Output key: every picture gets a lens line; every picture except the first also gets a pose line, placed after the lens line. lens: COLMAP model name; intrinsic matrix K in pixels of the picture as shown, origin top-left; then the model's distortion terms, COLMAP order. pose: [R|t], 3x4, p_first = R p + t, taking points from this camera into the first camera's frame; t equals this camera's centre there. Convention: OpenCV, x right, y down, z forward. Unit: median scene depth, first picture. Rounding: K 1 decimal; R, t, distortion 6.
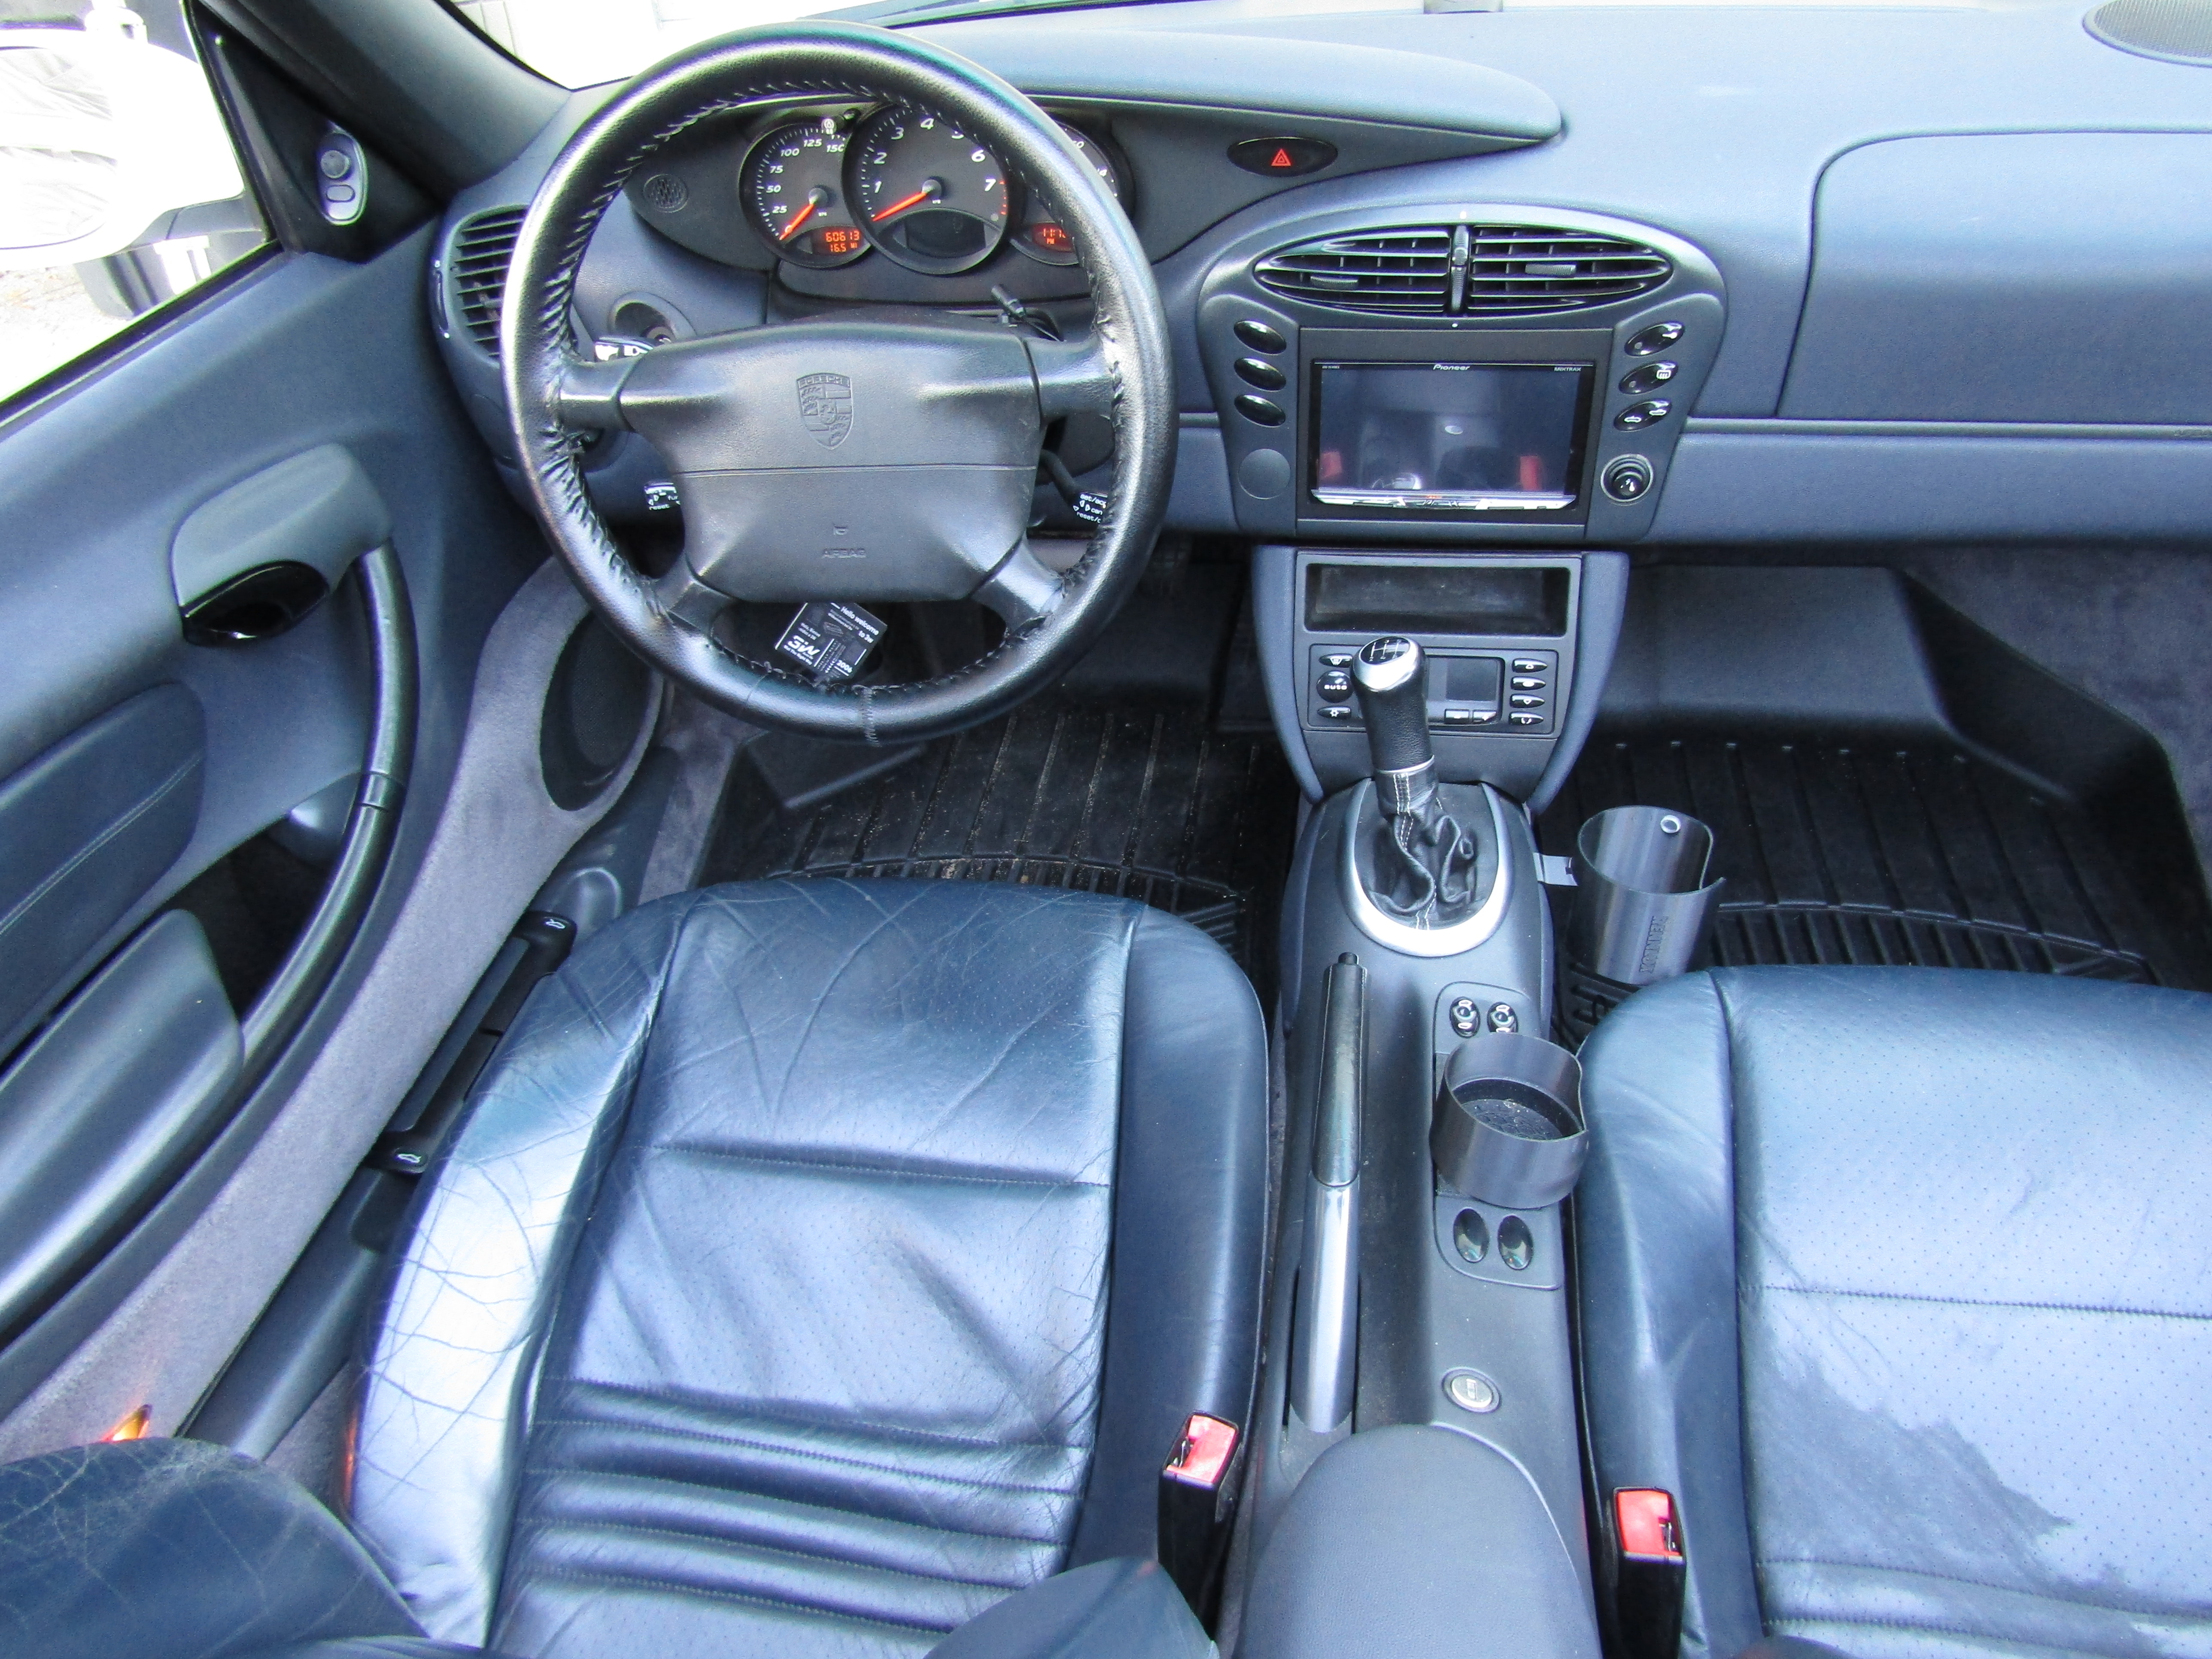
lens RADIAL K [[1549.1, 0, 1106.1], [0, 1549.1, 825.8], [0, 0, 1]] dist [-0.000788, 0.001942]
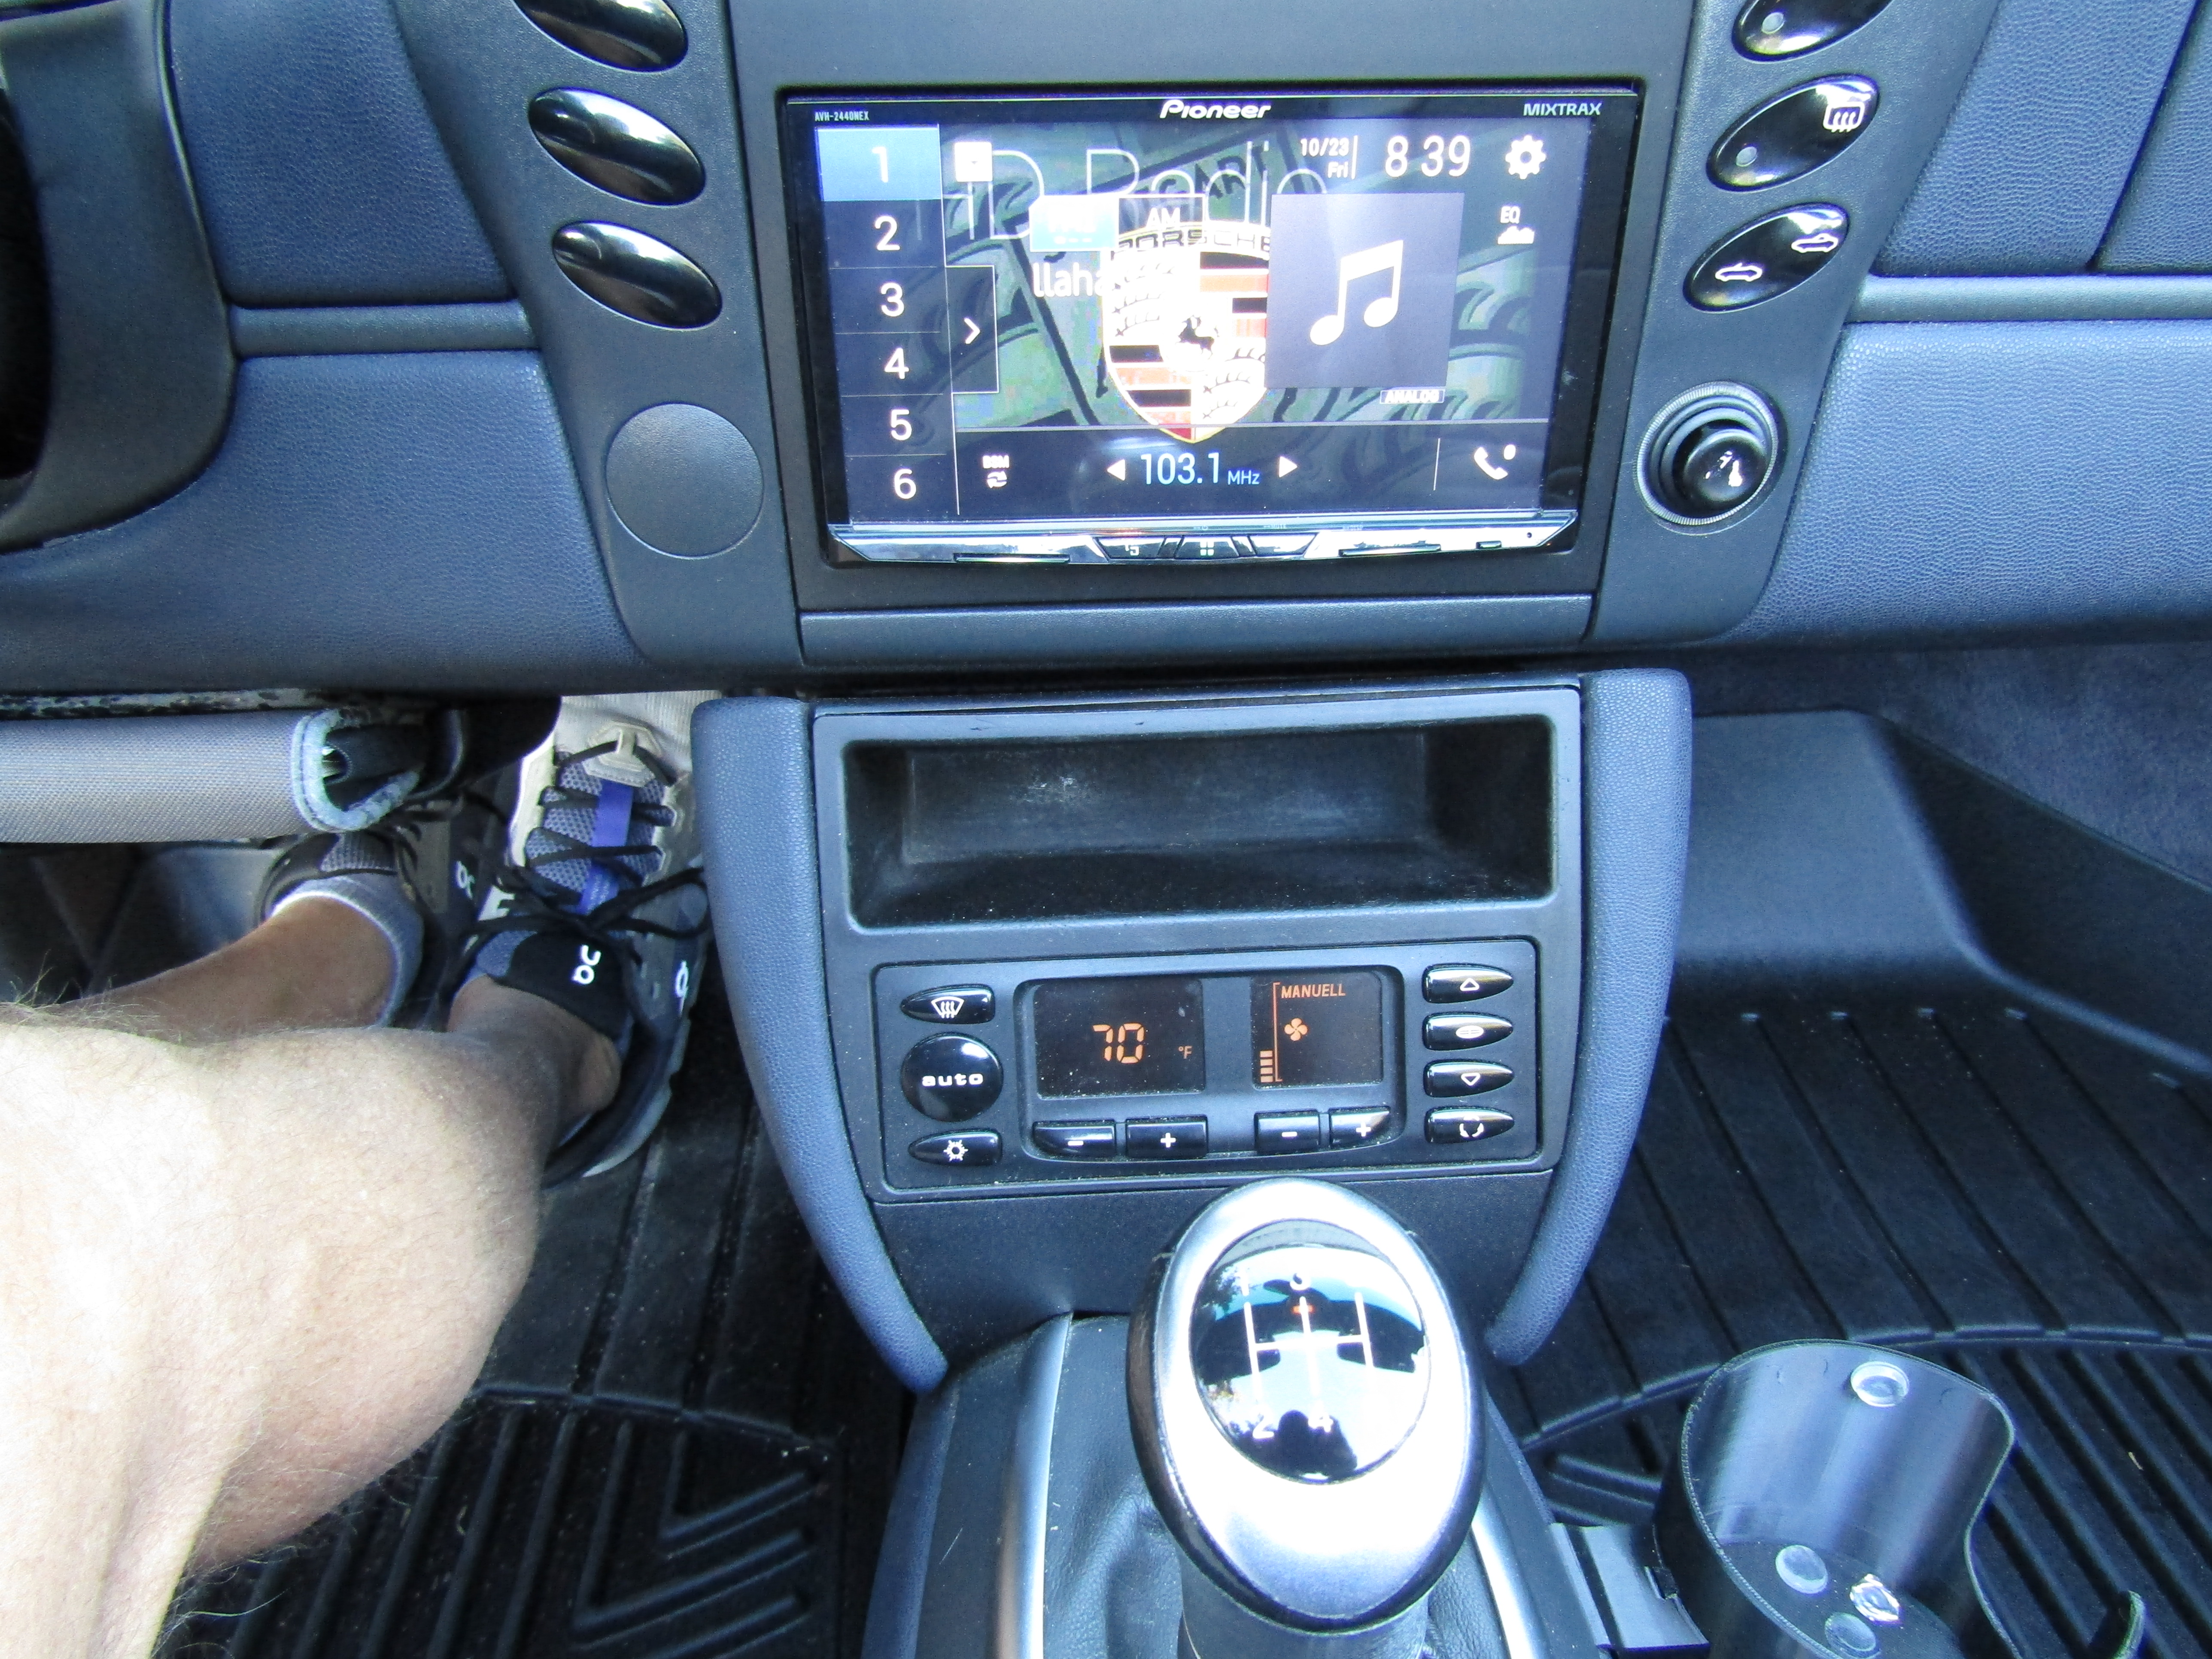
lens RADIAL K [[1593.9, 0, 1100.5], [0, 1593.9, 820.7], [0, 0, 1]] dist [0.010197, 0.002856]
pose [[0.977816, -0.061080, 0.200362, 0.113183], [0.087119, 0.988472, -0.123831, -0.101792], [-0.190488, 0.138540, 0.971865, 0.639246]]
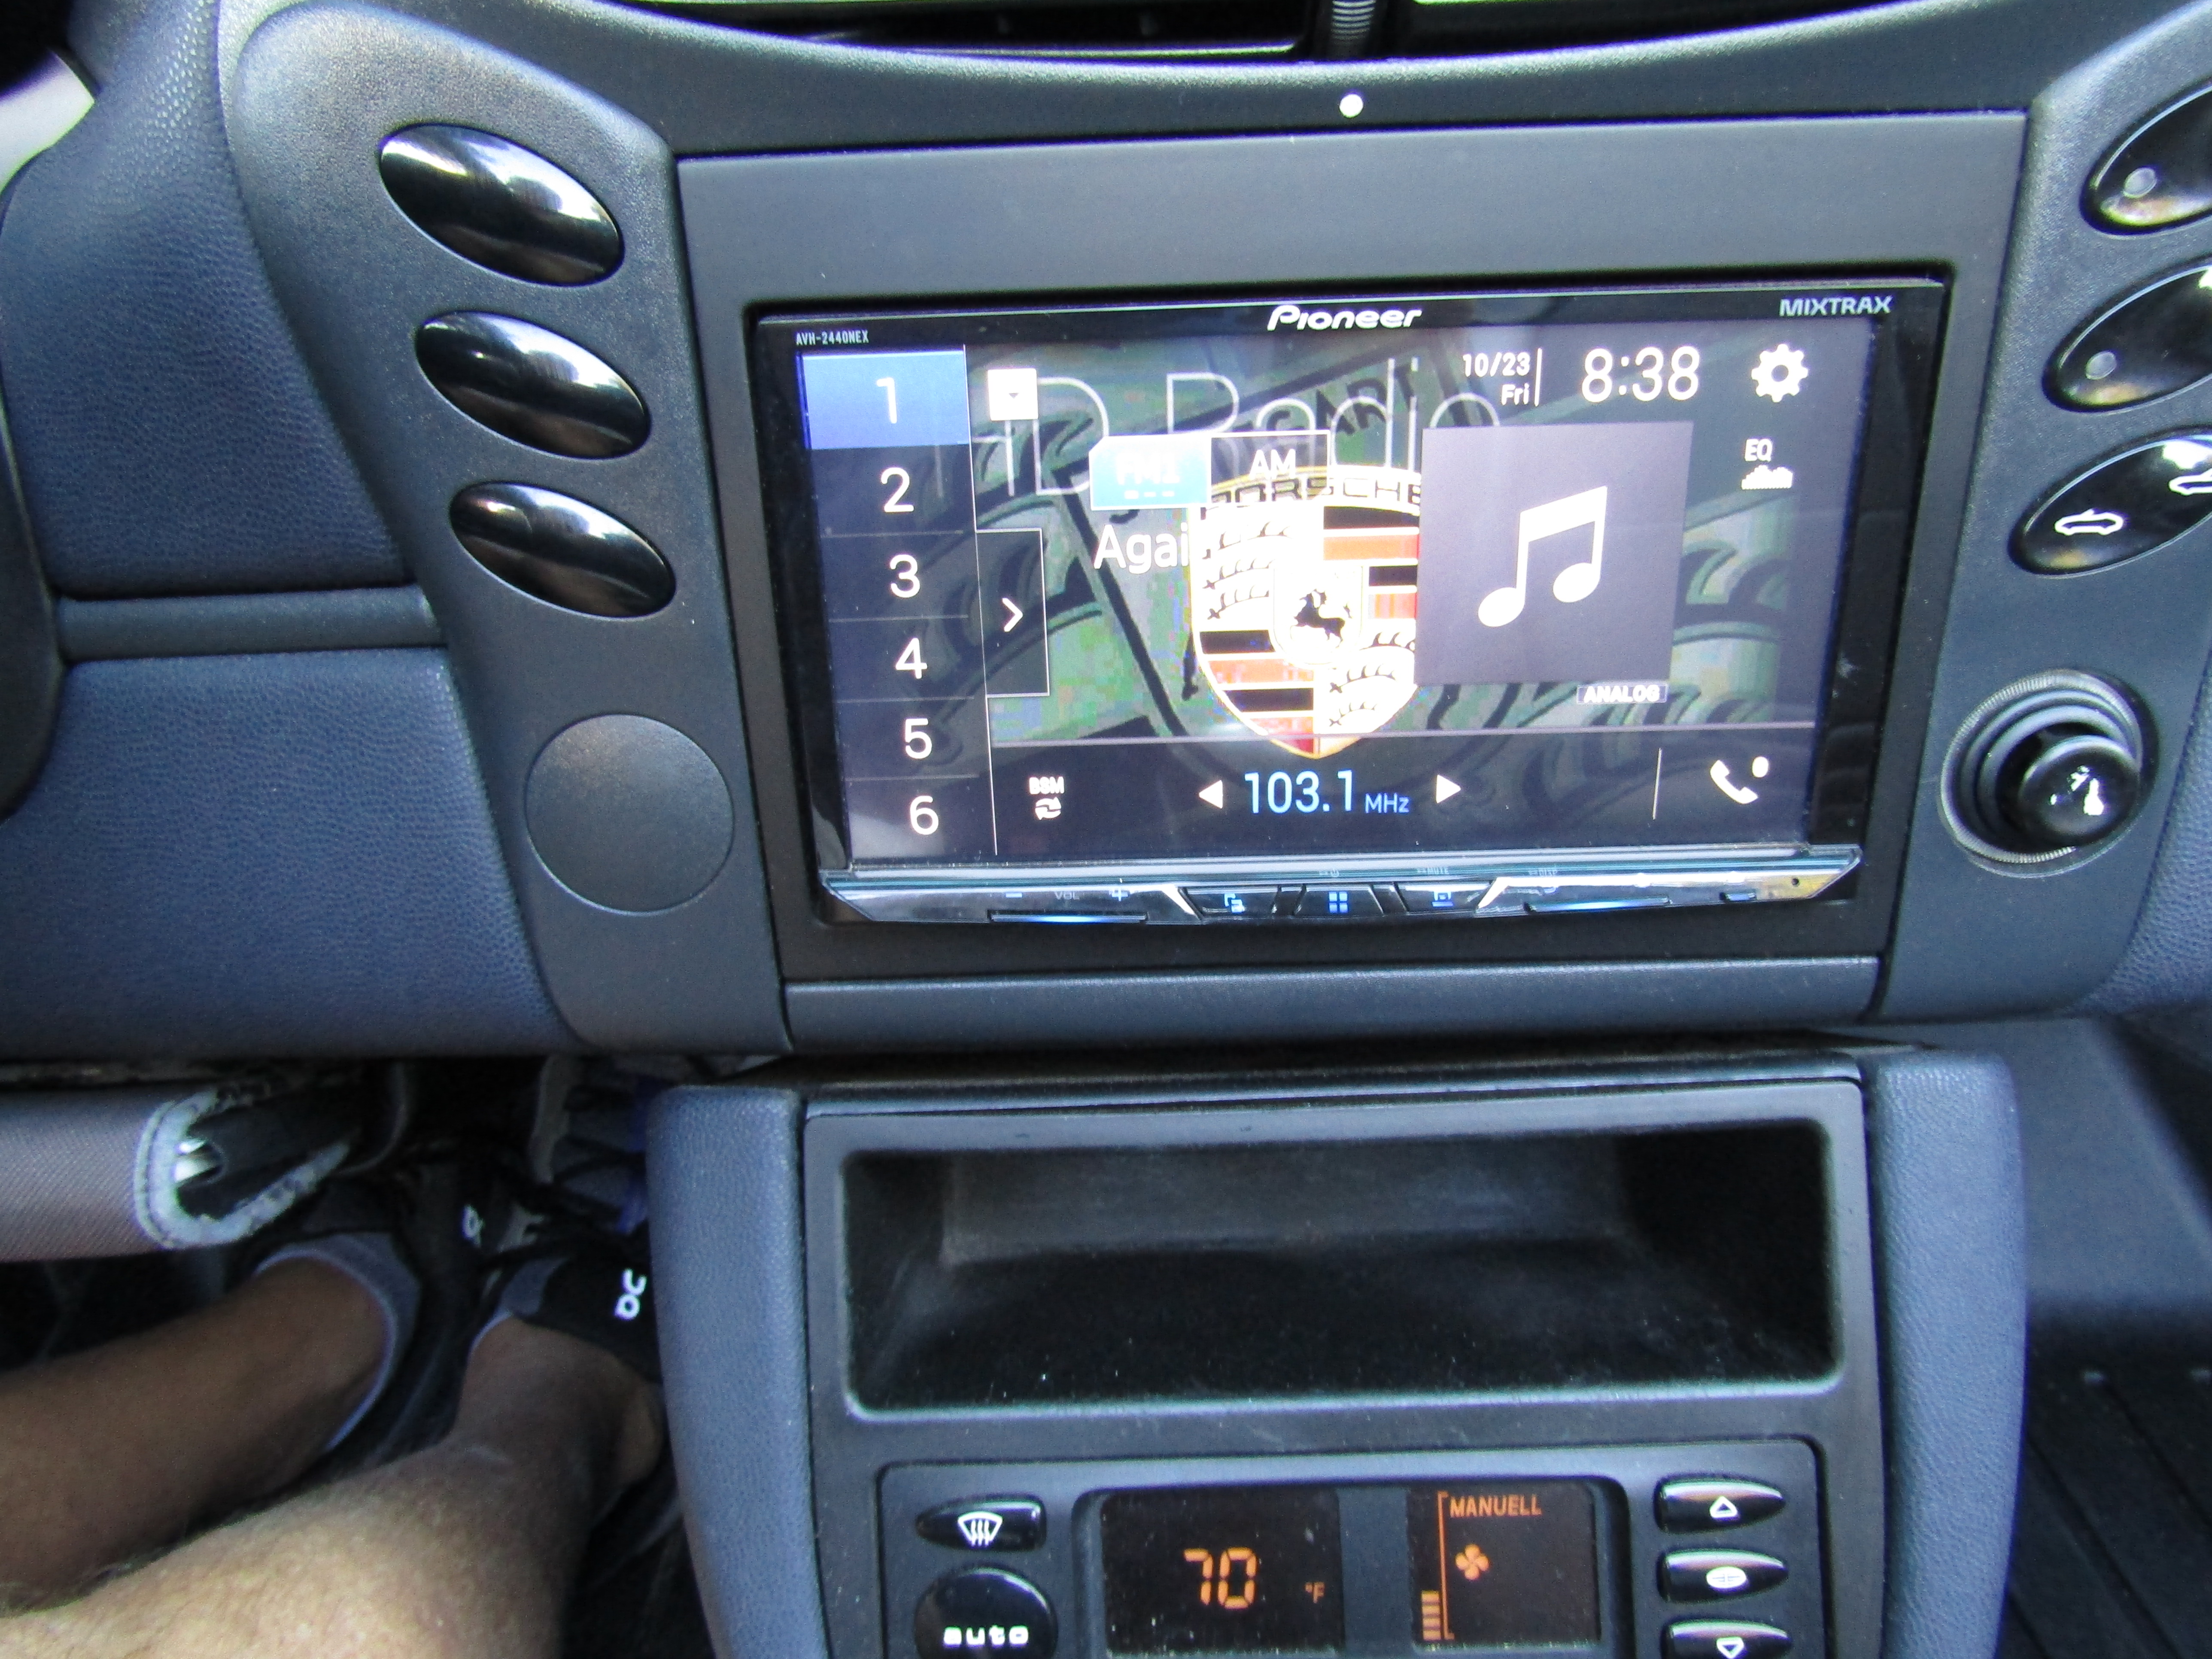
lens RADIAL K [[1595.0, 0, 1115.3], [0, 1595.0, 833.8], [0, 0, 1]] dist [-0.006191, 0.012166]
pose [[0.987434, -0.038479, 0.153273, 0.136569], [0.078517, 0.961176, -0.264528, -0.148019], [-0.137143, 0.273238, 0.952120, 0.727615]]
